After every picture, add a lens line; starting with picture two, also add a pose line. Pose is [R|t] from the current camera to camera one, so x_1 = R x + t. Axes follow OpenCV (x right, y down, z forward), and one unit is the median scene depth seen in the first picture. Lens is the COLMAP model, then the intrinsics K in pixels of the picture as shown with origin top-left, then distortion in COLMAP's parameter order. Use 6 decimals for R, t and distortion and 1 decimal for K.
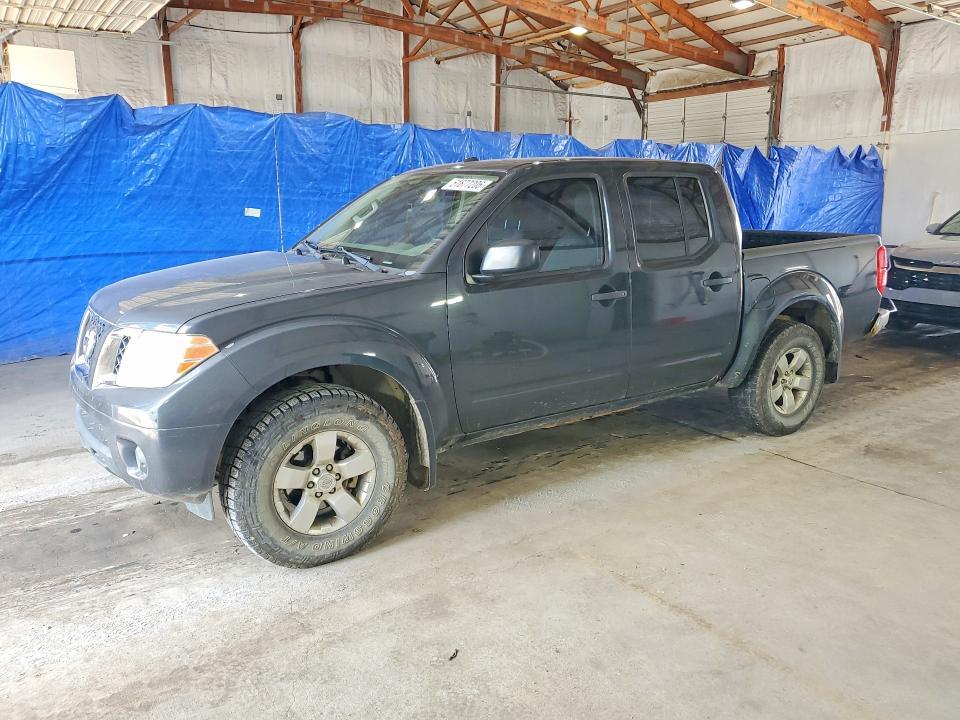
lens RADIAL K [[749.9, 0, 480.0], [0, 749.9, 360.0], [0, 0, 1]] dist [-0.007111, 0.003953]
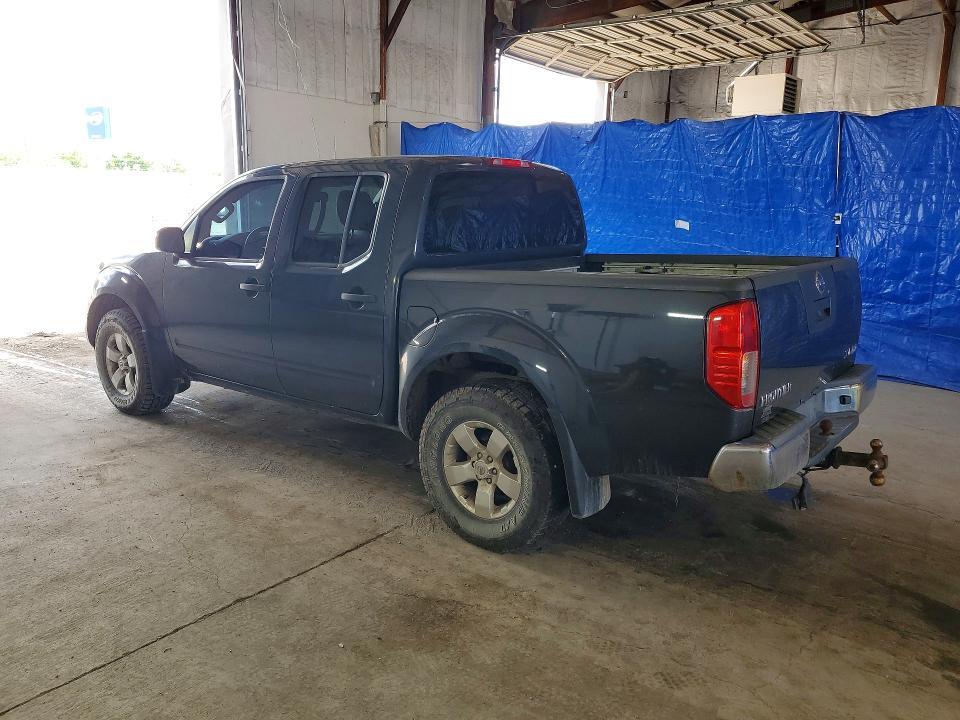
lens RADIAL K [[732.6, 0, 501.2], [0, 732.6, 359.0], [0, 0, 1]] dist [0.014902, -0.000494]
pose [[0.308325, 0.202003, -0.929586, 0.971890], [-0.207831, 0.967892, 0.141394, -0.167619], [0.928301, 0.149601, 0.340408, 0.711532]]
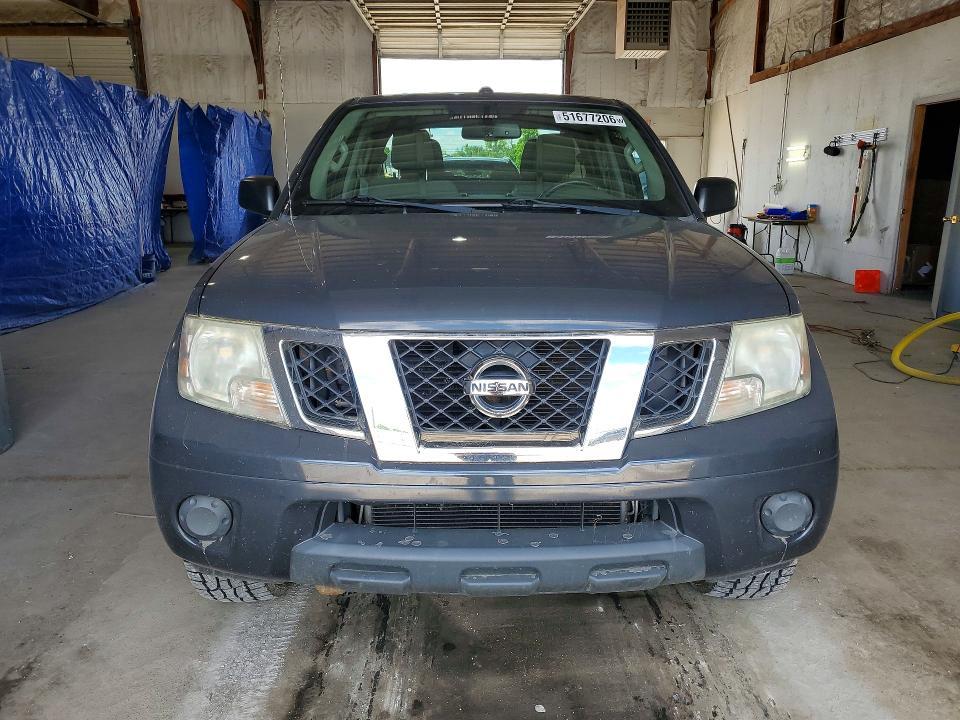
lens RADIAL K [[732.6, 0, 501.2], [0, 732.6, 359.0], [0, 0, 1]] dist [0.014902, -0.000494]
pose [[0.544793, -0.201572, 0.813984, -0.607238], [0.168981, 0.977156, 0.128882, -0.069612], [-0.821369, 0.067334, 0.566409, 0.472824]]
